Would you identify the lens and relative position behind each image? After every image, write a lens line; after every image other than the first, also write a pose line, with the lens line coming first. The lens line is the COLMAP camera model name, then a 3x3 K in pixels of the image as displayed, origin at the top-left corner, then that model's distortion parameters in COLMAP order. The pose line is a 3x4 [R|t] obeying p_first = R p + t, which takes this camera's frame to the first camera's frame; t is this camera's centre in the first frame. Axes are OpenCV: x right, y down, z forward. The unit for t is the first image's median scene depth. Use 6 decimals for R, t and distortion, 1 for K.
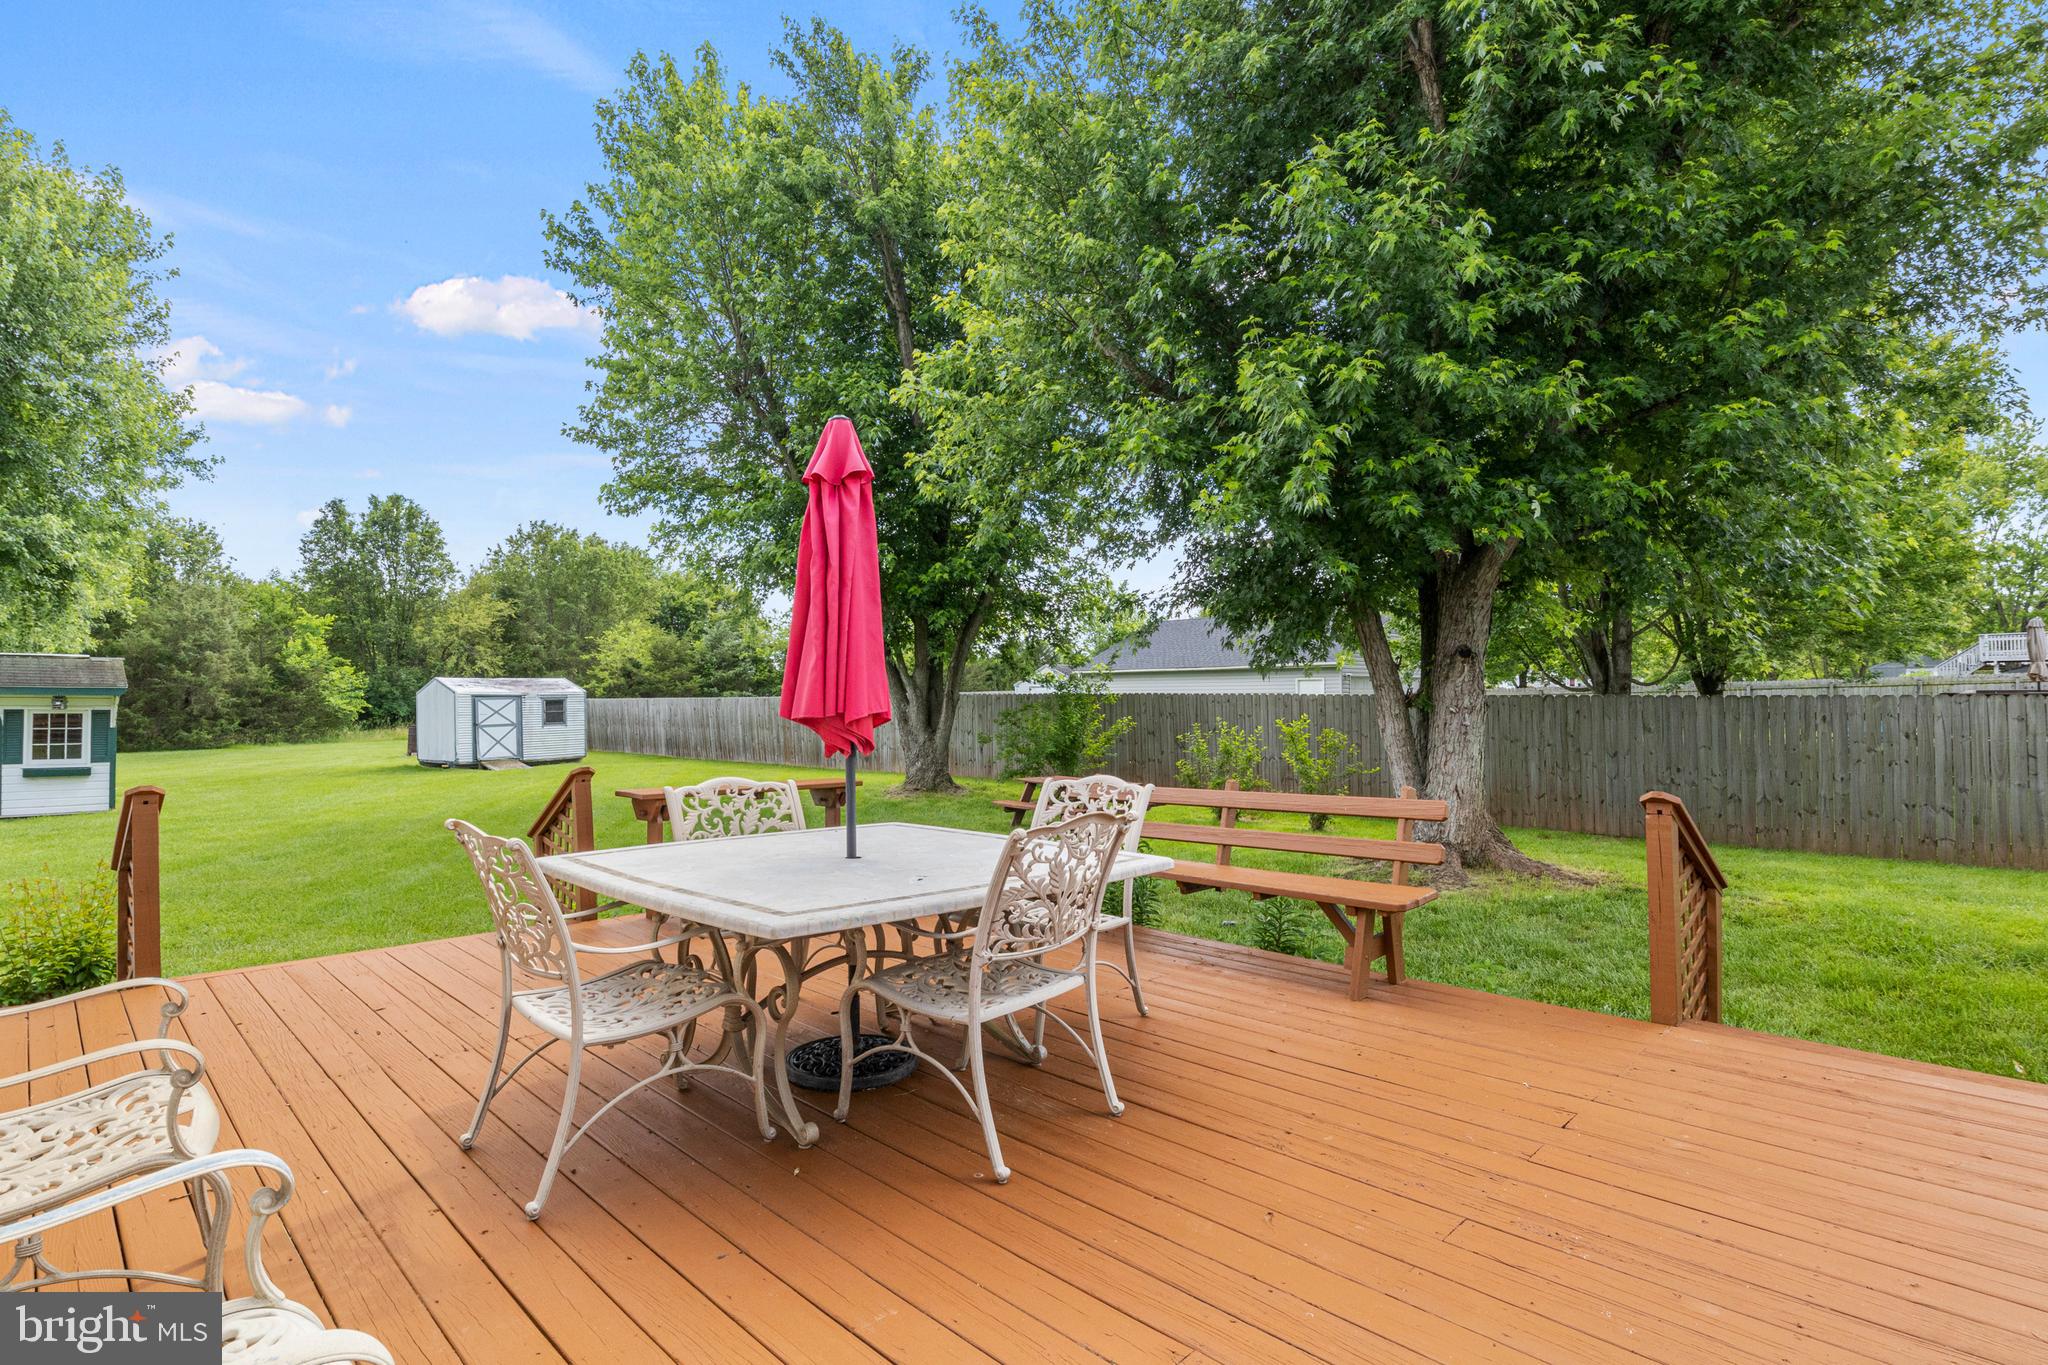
lens RADIAL K [[1022.3, 0, 1030.3], [0, 1022.3, 686.6], [0, 0, 1]] dist [-0.006299, -0.002313]
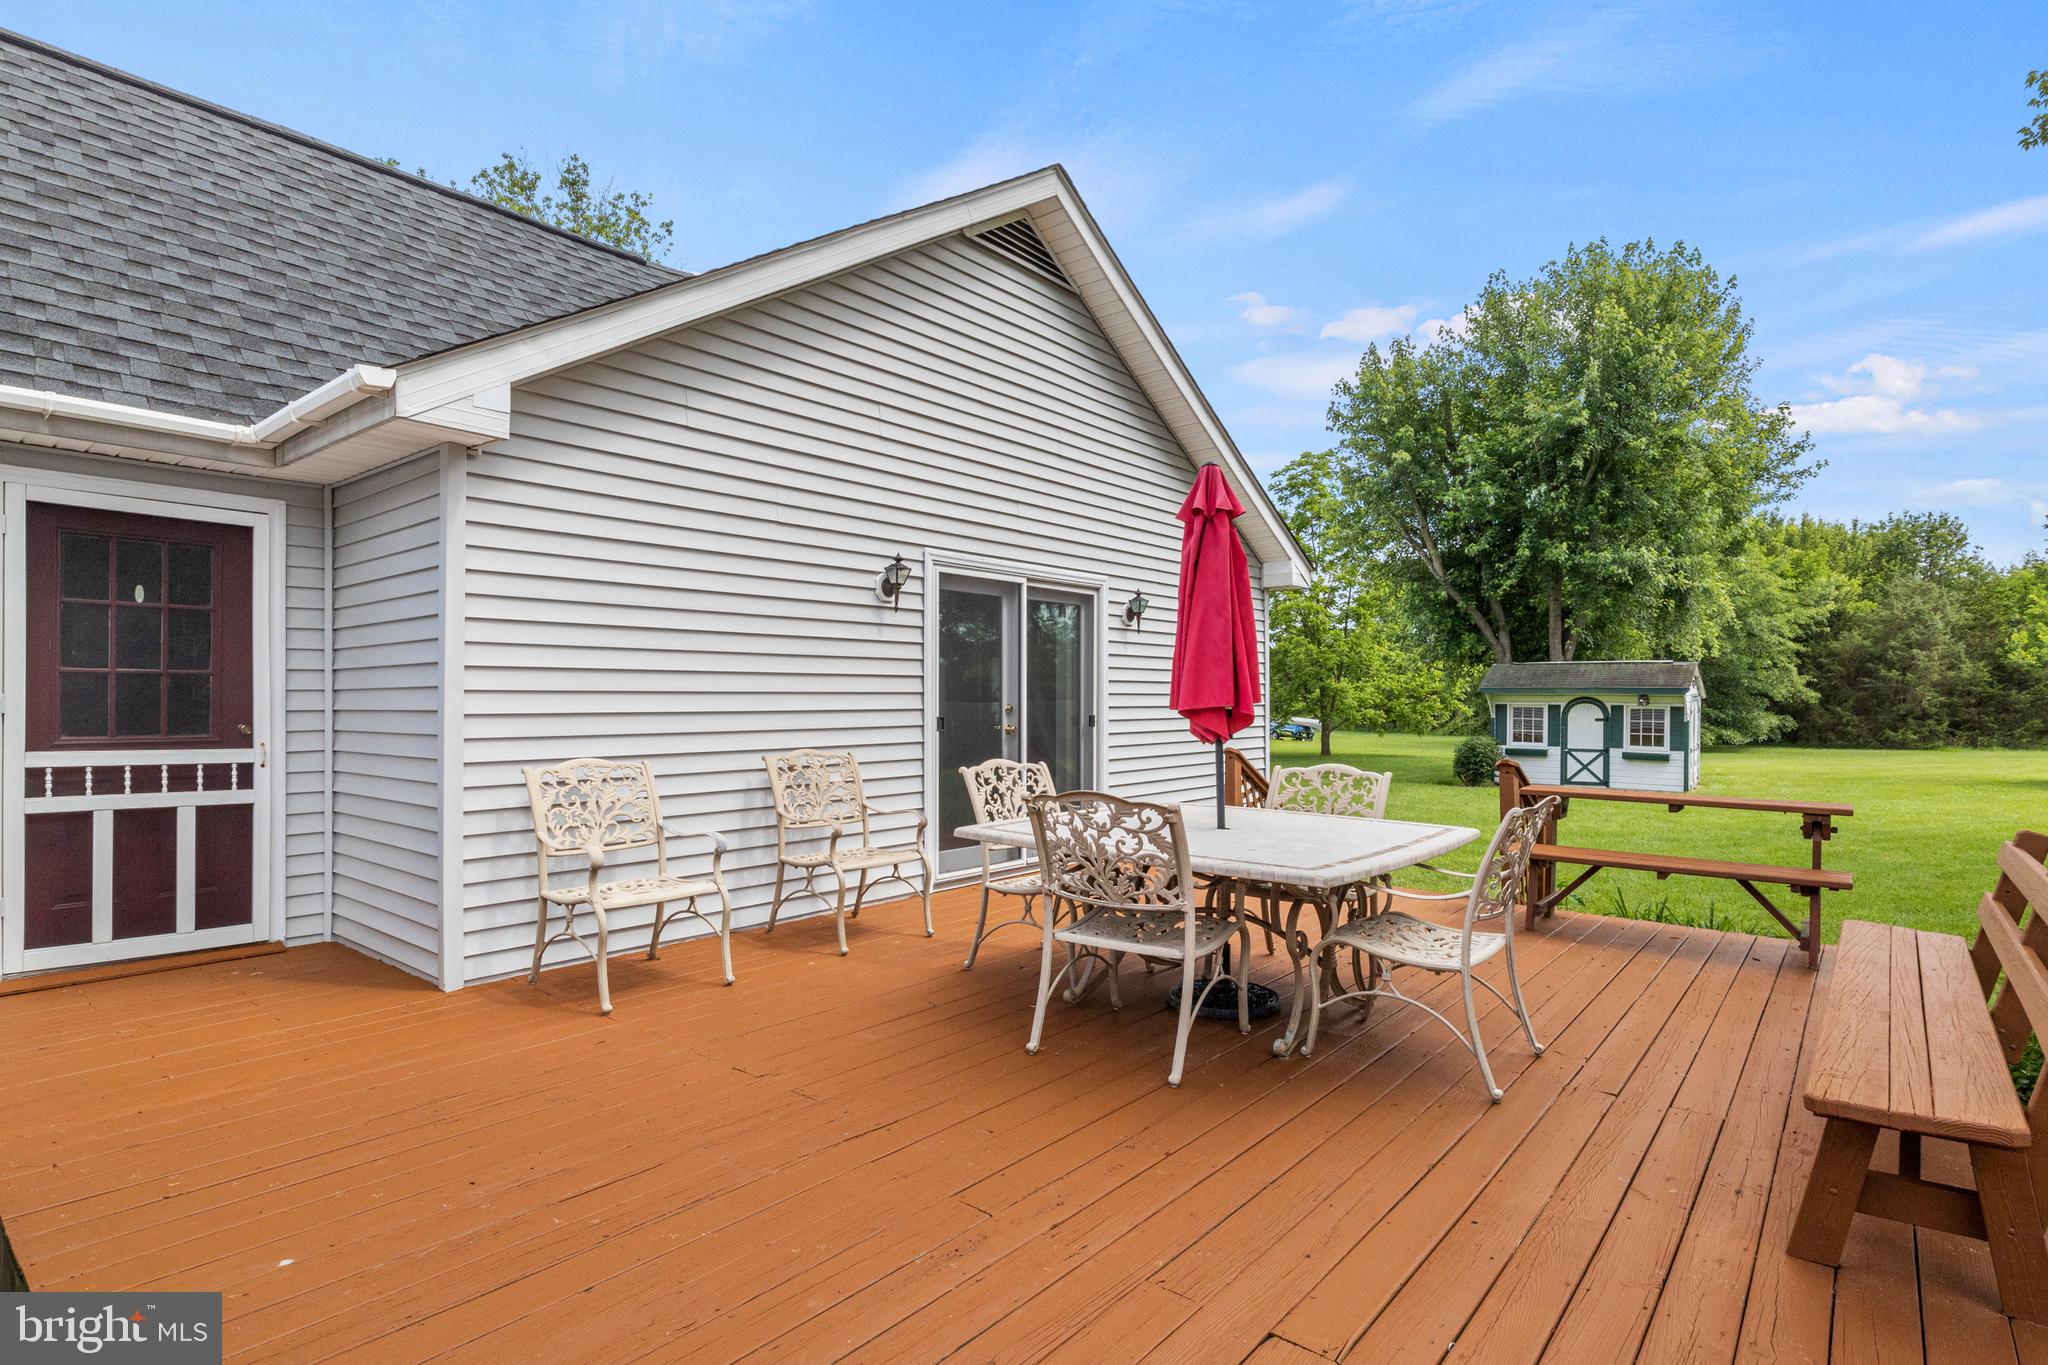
lens RADIAL K [[1022.3, 0, 1016.9], [0, 1022.3, 691.1], [0, 0, 1]] dist [-0.006299, -0.002313]
pose [[0.088177, -0.002485, -0.996102, 0.085541], [0.007388, 0.999971, -0.001840, 0.000708], [0.996077, -0.007197, 0.088192, 0.056841]]
